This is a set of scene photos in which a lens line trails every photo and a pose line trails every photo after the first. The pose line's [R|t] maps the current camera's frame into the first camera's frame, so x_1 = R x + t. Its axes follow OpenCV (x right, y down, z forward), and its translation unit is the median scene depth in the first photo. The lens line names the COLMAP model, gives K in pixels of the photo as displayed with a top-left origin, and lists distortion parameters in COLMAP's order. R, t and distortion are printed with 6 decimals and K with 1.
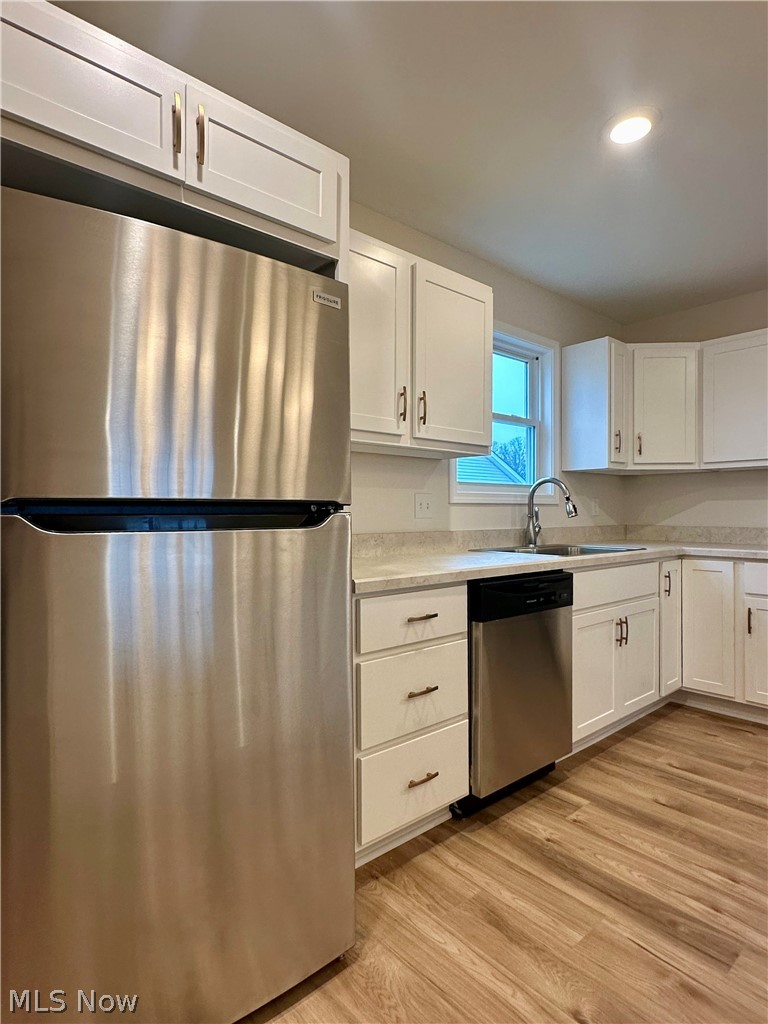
lens RADIAL K [[559.6, 0, 375.9], [0, 559.6, 517.9], [0, 0, 1]] dist [-0.003977, 0.001390]
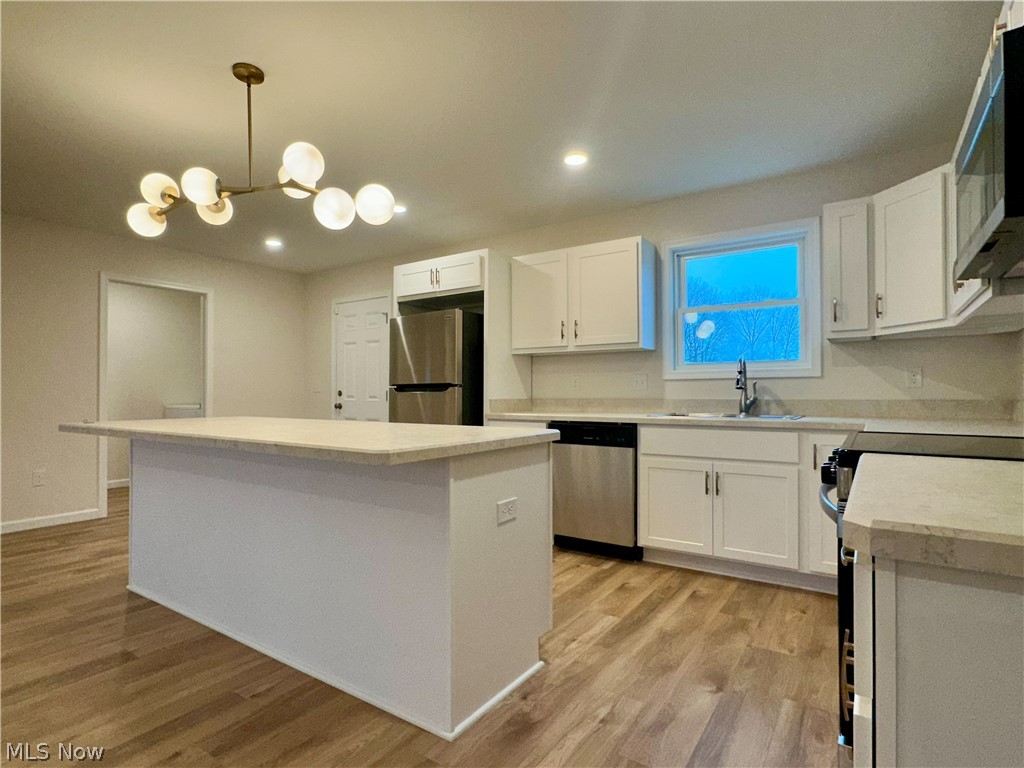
lens RADIAL K [[538.7, 0, 515.5], [0, 538.7, 401.8], [0, 0, 1]] dist [0.000851, 0.000231]
pose [[0.268193, 0.011914, -0.963292, 1.566781], [-0.006360, 0.999924, 0.010596, 0.019961], [0.963344, 0.003285, 0.268248, 0.304790]]
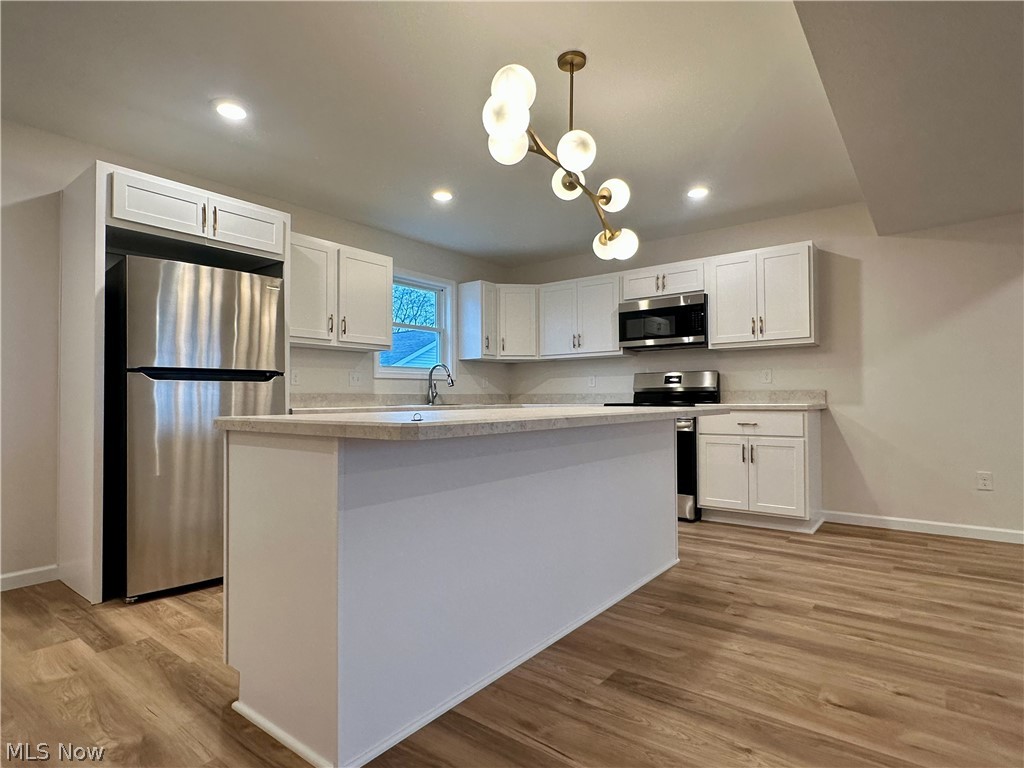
lens RADIAL K [[538.7, 0, 518.3], [0, 538.7, 388.4], [0, 0, 1]] dist [0.000851, 0.000231]
pose [[0.977792, -0.004205, 0.209536, 0.249156], [0.010654, 0.999503, -0.029662, 0.067494], [-0.209307, 0.031236, 0.977351, -0.797771]]
